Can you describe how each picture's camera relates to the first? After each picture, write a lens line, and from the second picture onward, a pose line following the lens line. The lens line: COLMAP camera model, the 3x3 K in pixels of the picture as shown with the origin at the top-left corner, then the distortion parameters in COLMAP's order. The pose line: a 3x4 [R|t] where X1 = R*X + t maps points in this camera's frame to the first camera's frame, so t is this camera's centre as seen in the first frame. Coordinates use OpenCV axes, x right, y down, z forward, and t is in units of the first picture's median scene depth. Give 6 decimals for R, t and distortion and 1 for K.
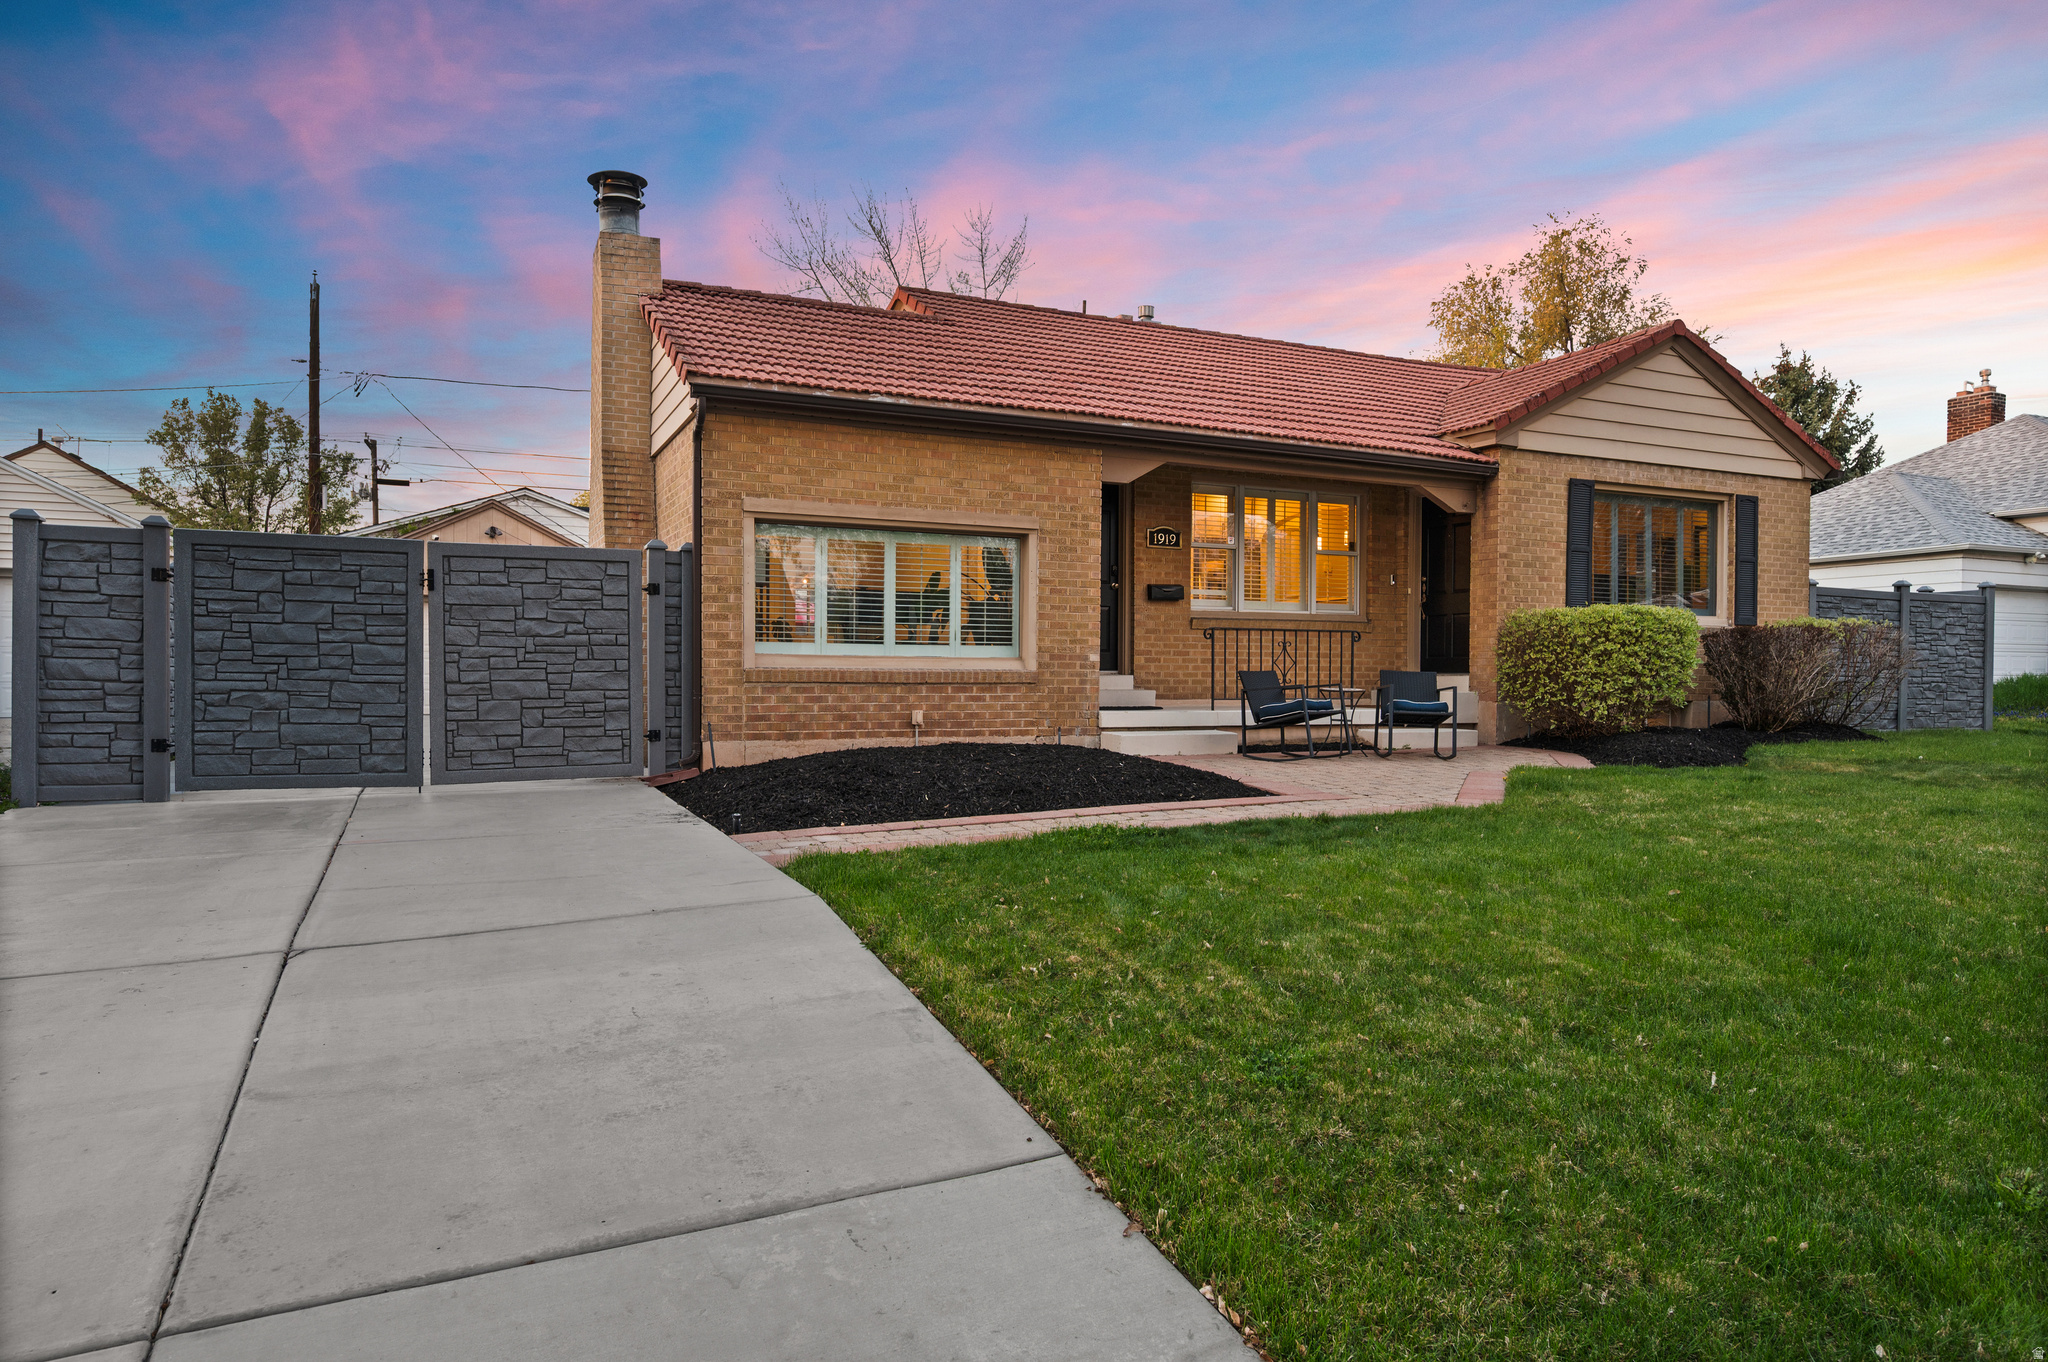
lens RADIAL K [[1292.3, 0, 1024.0], [0, 1292.3, 681.0], [0, 0, 1]] dist [-0.000266, -0.000404]
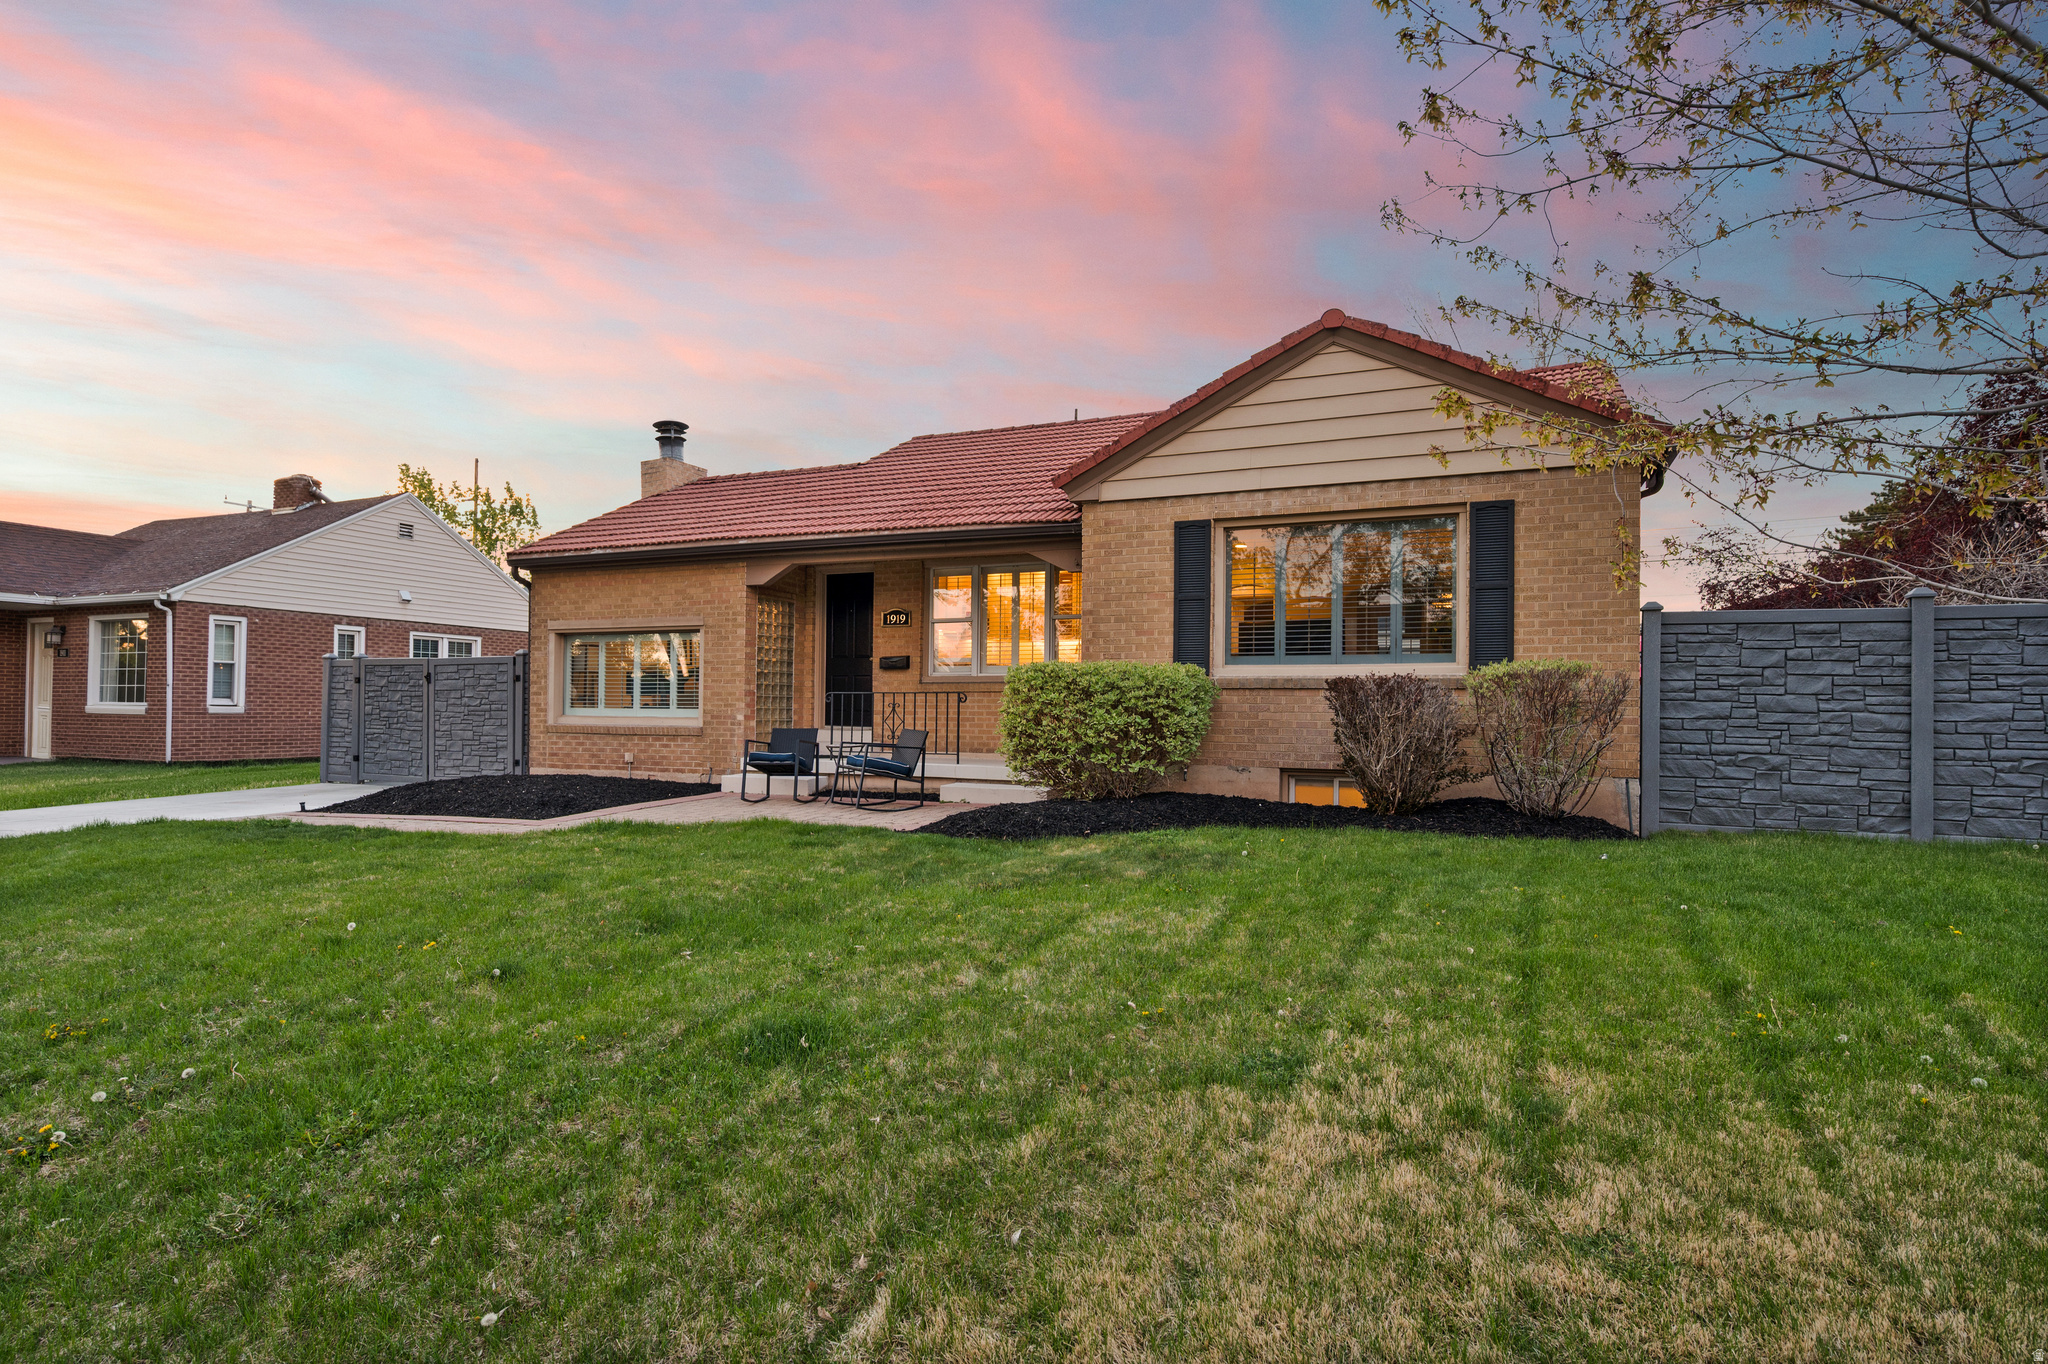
lens RADIAL K [[1071.8, 0, 1024.0], [0, 1071.8, 691.9], [0, 0, 1]] dist [-0.001920, -0.000120]
pose [[0.657240, -0.017069, -0.753488, 1.114433], [-0.009873, 0.999463, -0.031253, -0.012995], [0.753617, 0.027980, 0.656718, 0.507653]]
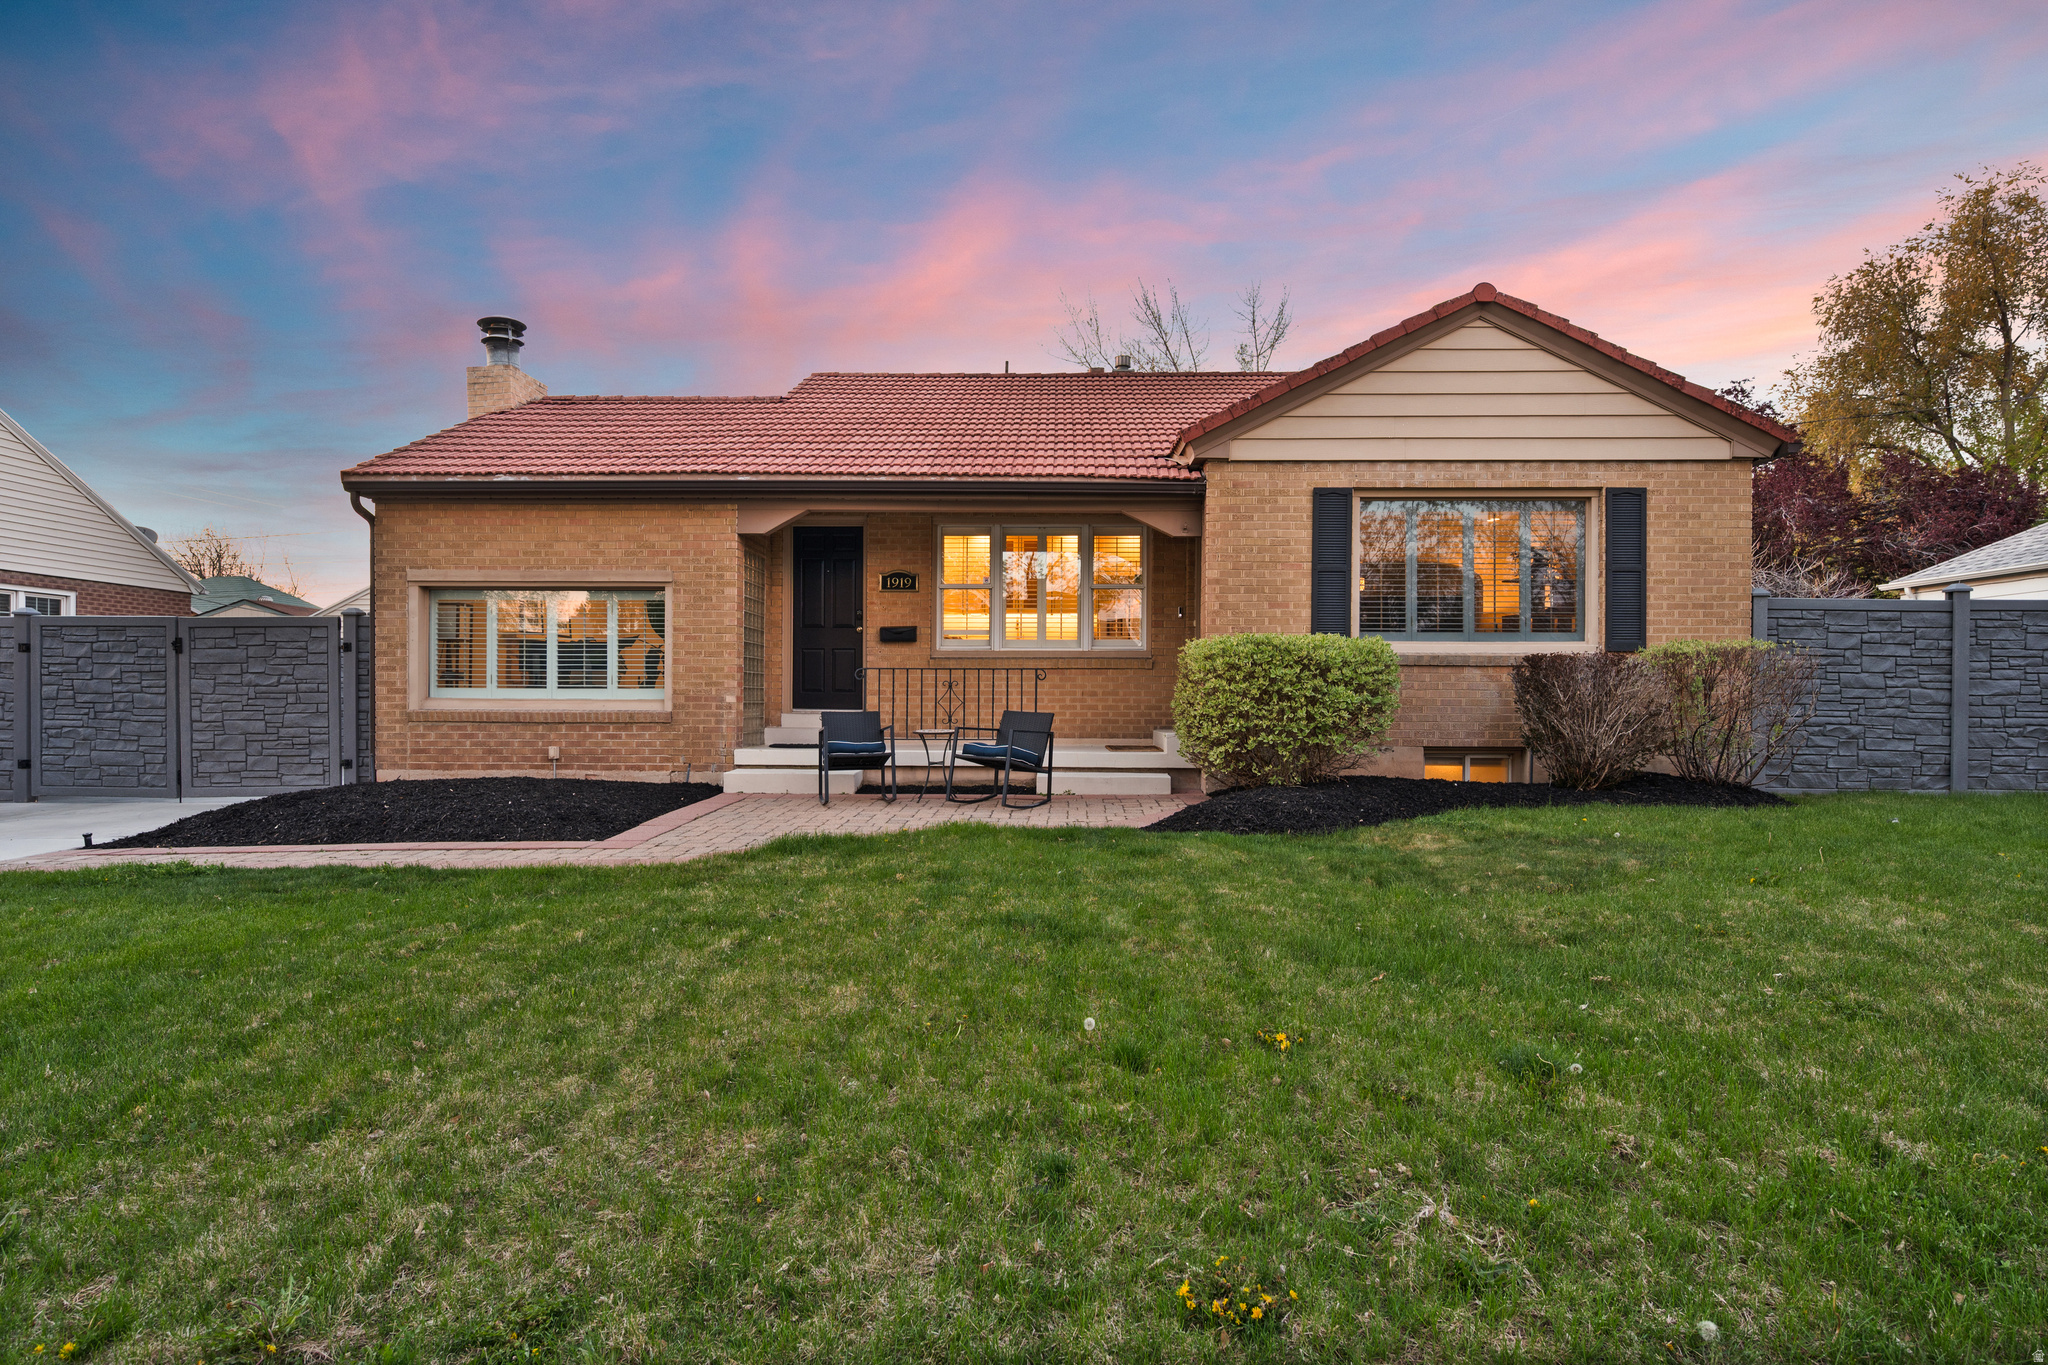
lens RADIAL K [[1071.8, 0, 1024.0], [0, 1071.8, 692.4], [0, 0, 1]] dist [-0.001920, -0.000120]
pose [[0.892658, -0.006055, -0.450694, 0.689325], [-0.000626, 0.999892, -0.014672, -0.010970], [0.450735, 0.013379, 0.892558, 0.329000]]
